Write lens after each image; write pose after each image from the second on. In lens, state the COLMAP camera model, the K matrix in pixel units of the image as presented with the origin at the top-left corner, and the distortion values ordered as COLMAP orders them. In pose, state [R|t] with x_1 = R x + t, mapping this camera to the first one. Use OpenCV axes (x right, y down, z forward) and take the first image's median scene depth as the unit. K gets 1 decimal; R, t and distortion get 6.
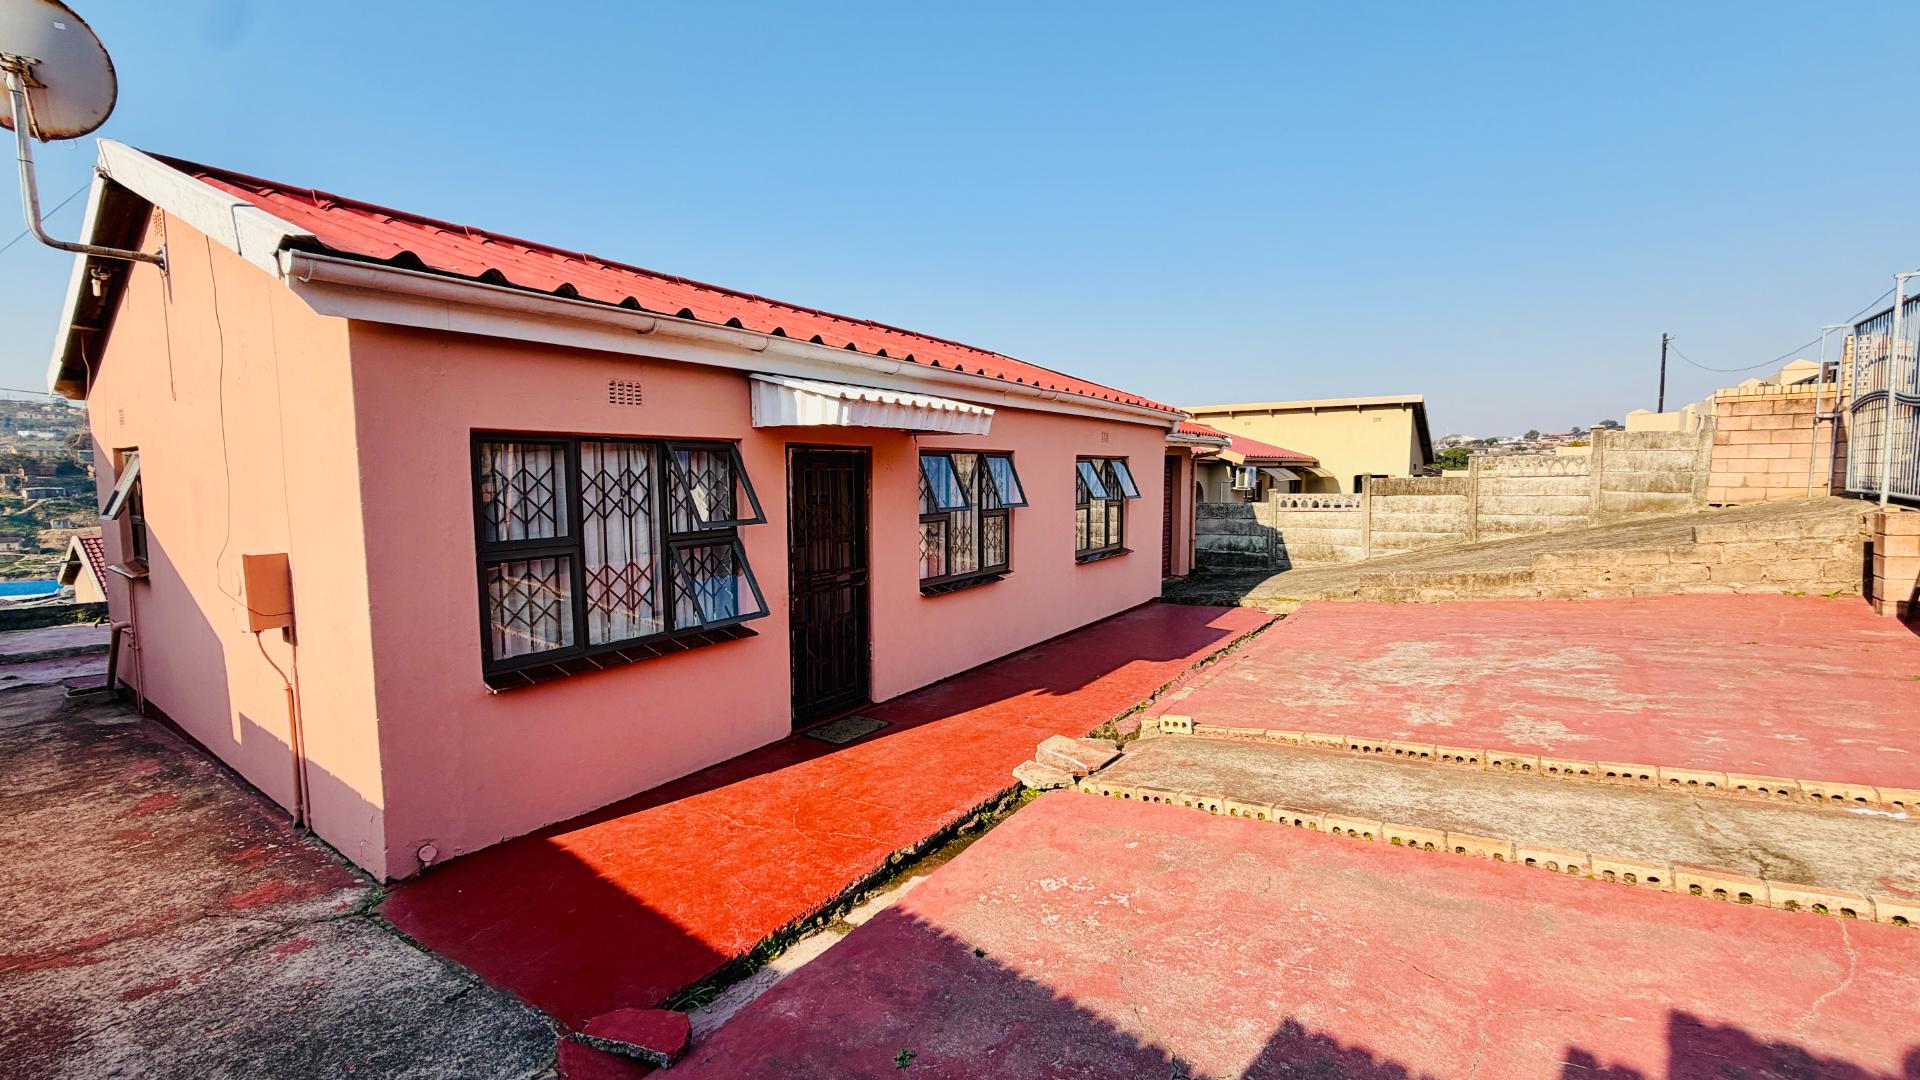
lens RADIAL K [[759.0, 0, 958.1], [0, 759.0, 541.6], [0, 0, 1]] dist [-0.000592, 0.000234]
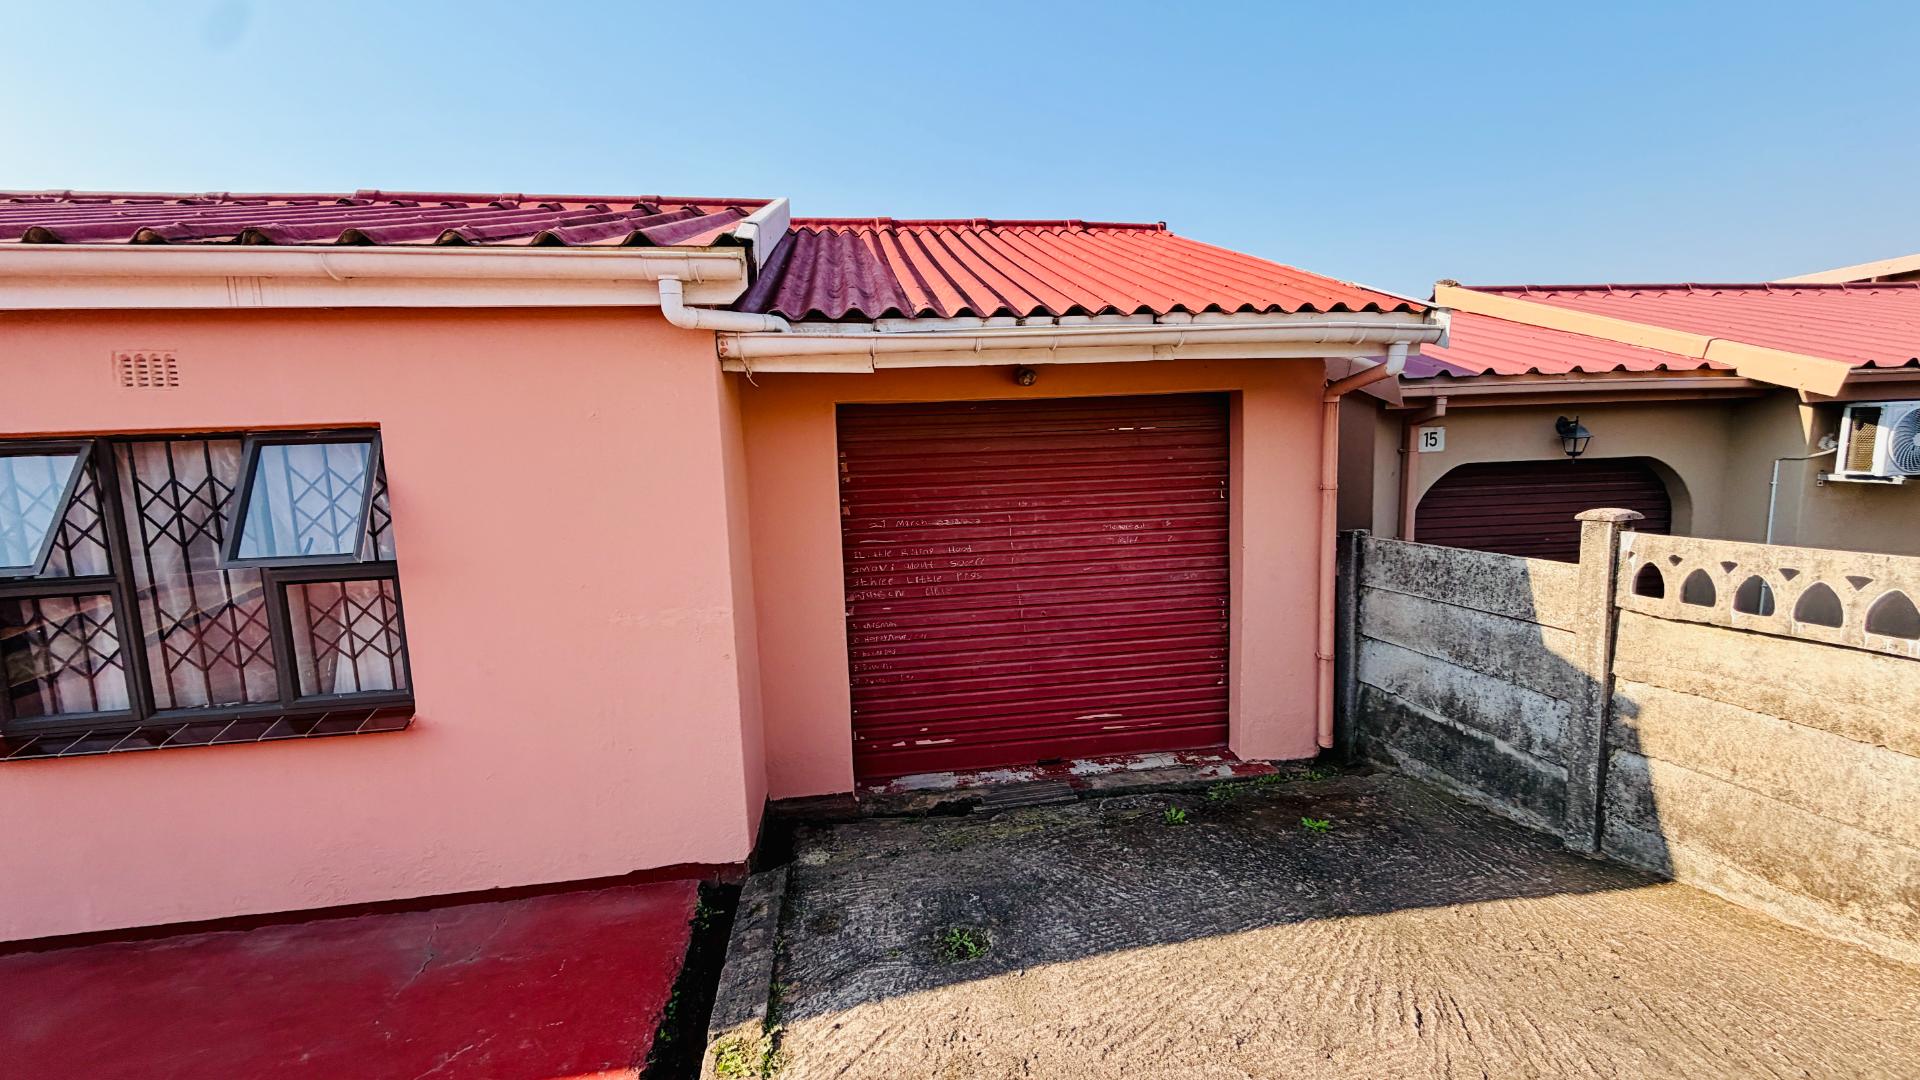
lens RADIAL K [[759.0, 0, 954.1], [0, 759.0, 540.5], [0, 0, 1]] dist [-0.000592, 0.000234]
pose [[0.680877, 0.067529, -0.729278, 1.272586], [-0.031198, 0.997511, 0.063239, -0.194655], [0.731733, -0.020306, 0.681289, 1.979687]]
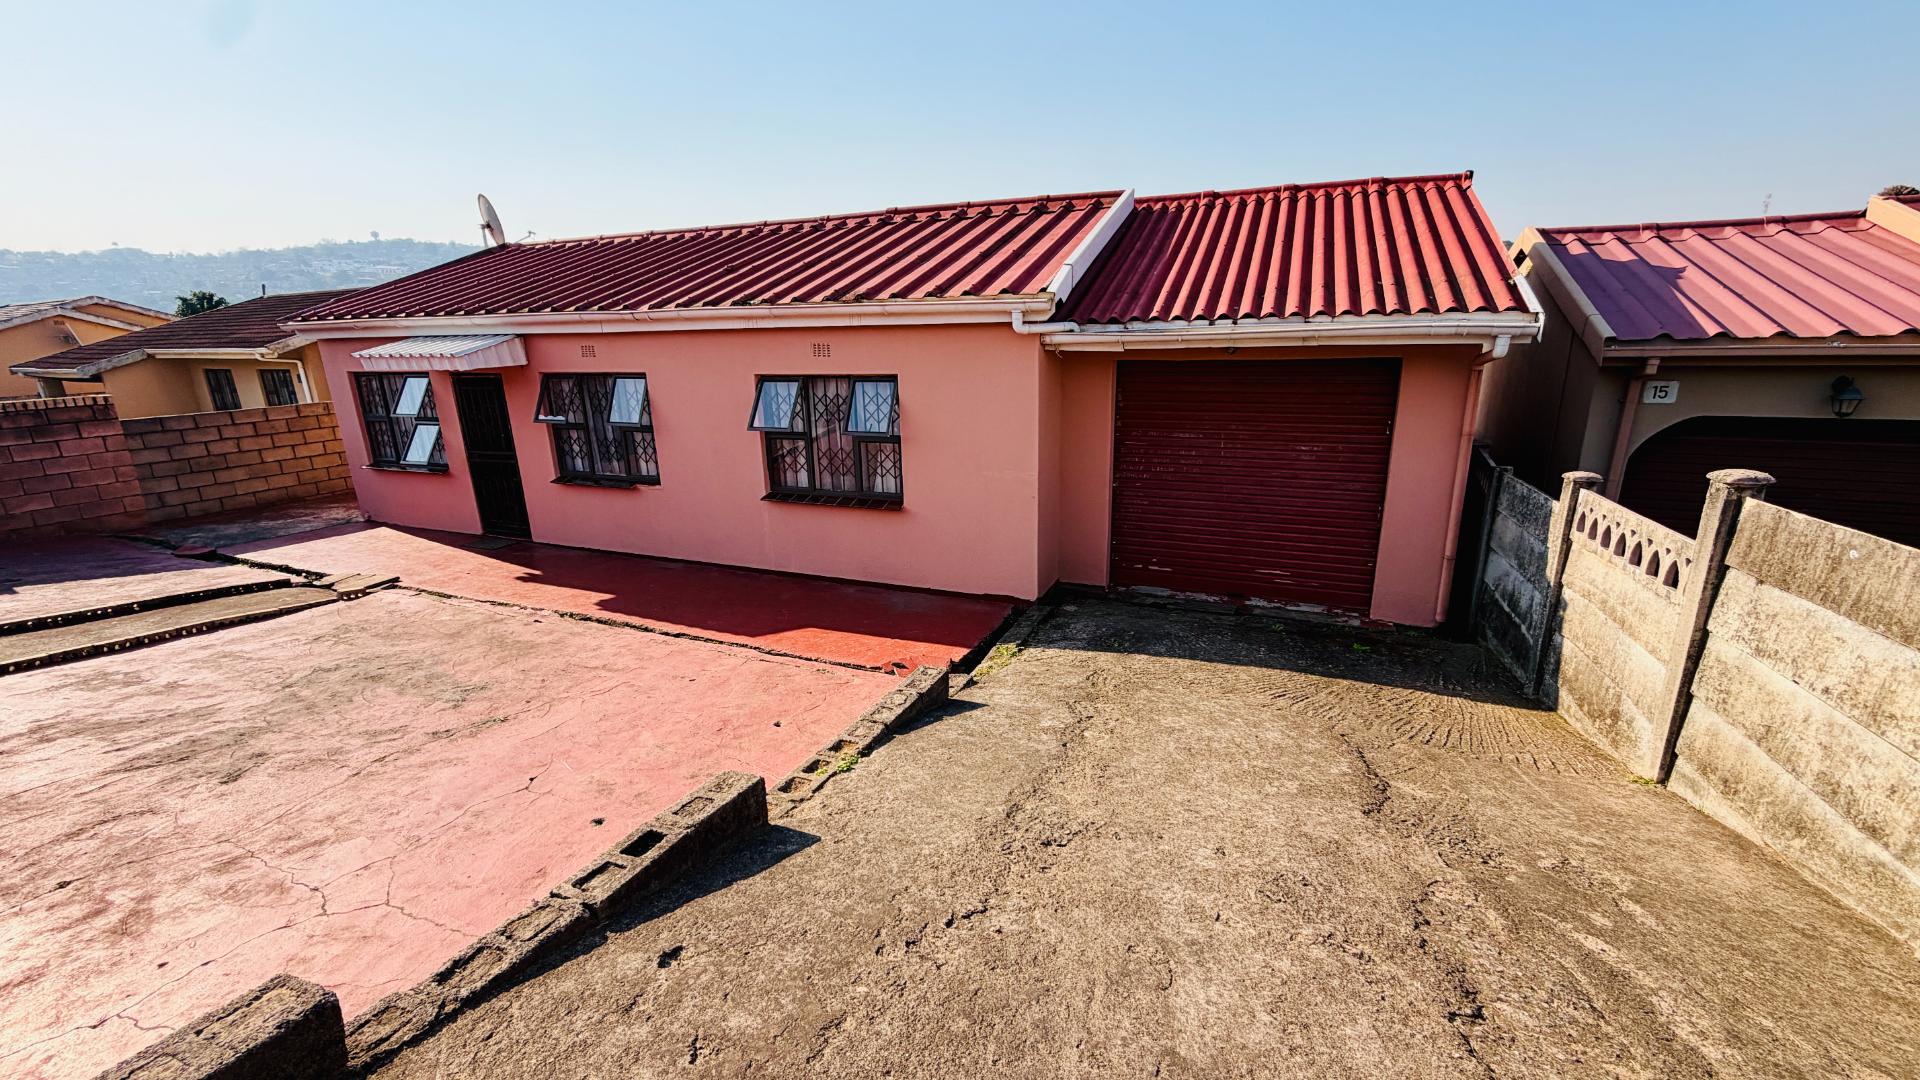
lens RADIAL K [[759.0, 0, 961.0], [0, 759.0, 537.4], [0, 0, 1]] dist [-0.000592, 0.000234]
pose [[0.213481, 0.262945, -0.940896, 1.933085], [-0.061778, 0.964804, 0.255610, -0.315101], [0.974992, 0.003559, 0.222212, 1.861086]]
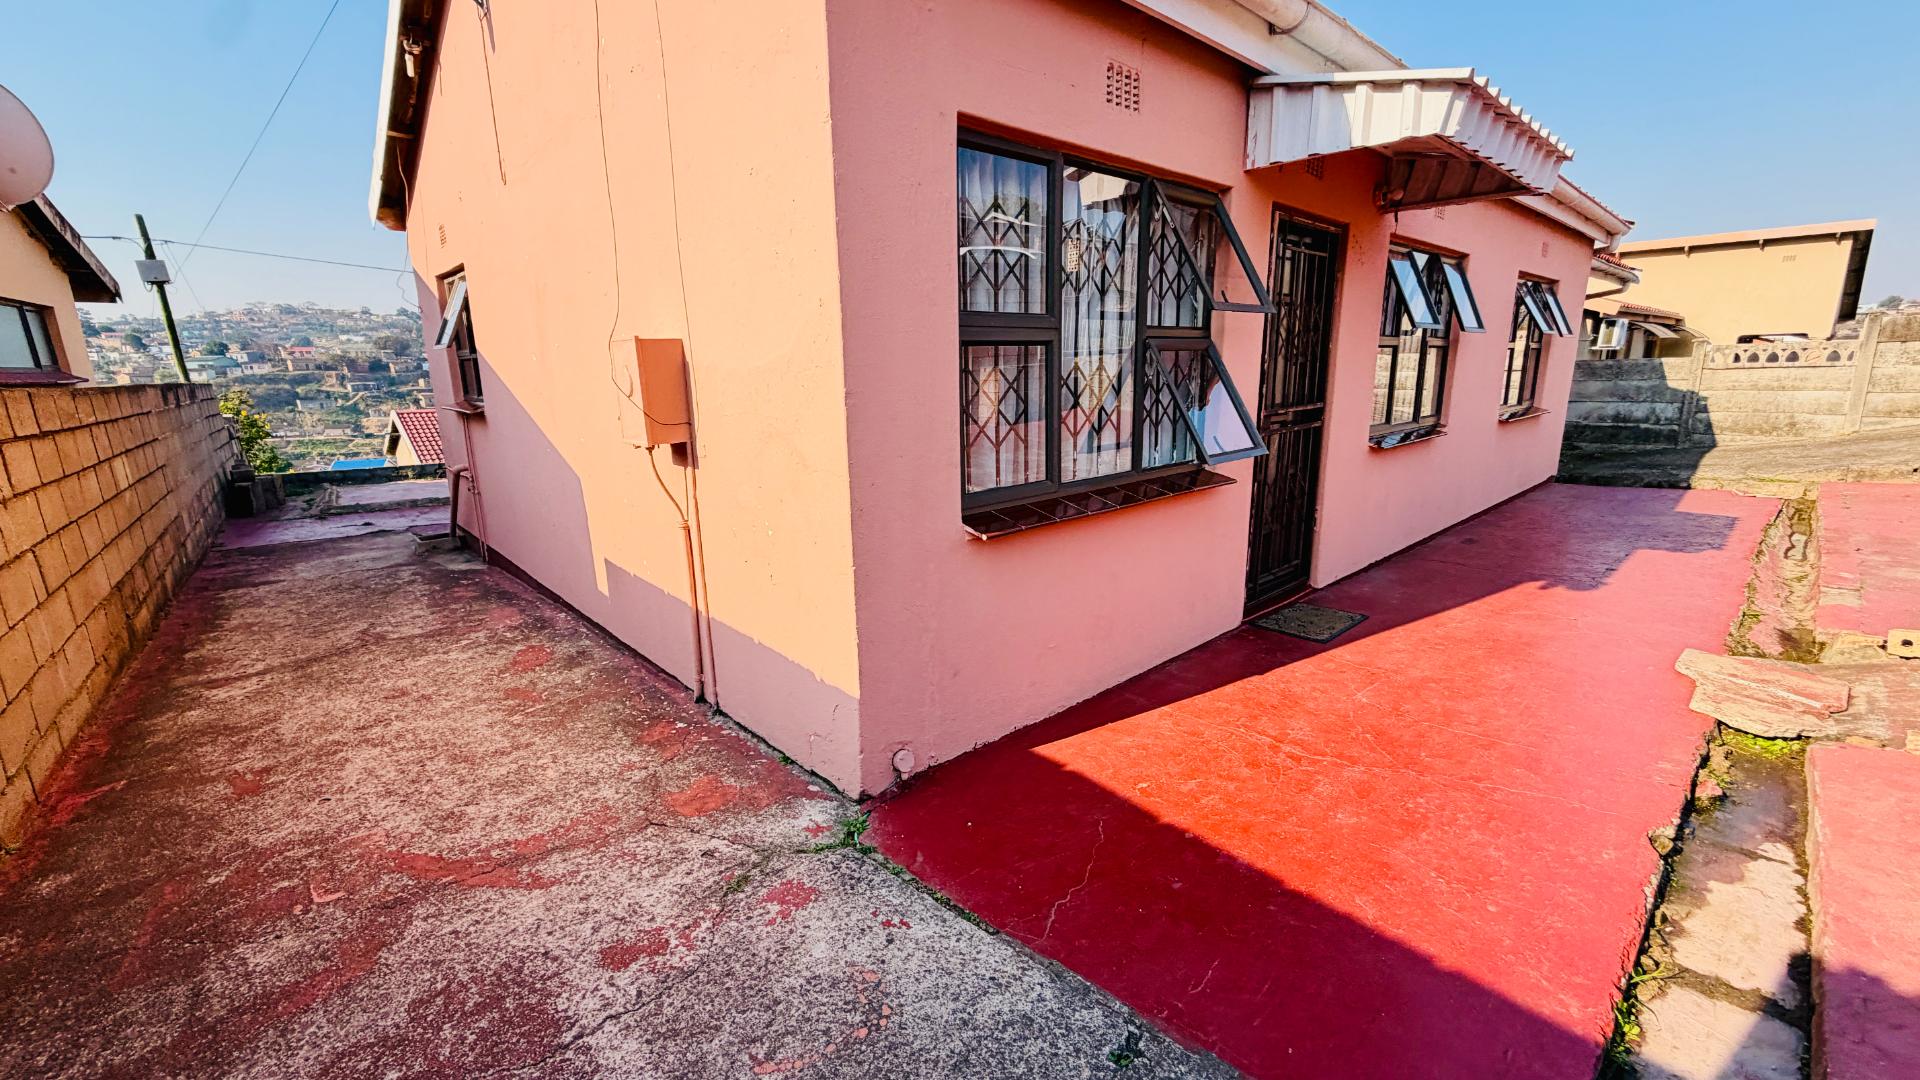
lens RADIAL K [[759.0, 0, 960.4], [0, 759.0, 540.6], [0, 0, 1]] dist [-0.000592, 0.000234]
pose [[0.976206, 0.037013, -0.213665, -0.368335], [-0.007073, 0.990236, 0.139223, 0.081782], [0.216731, -0.134399, 0.966936, 0.264383]]
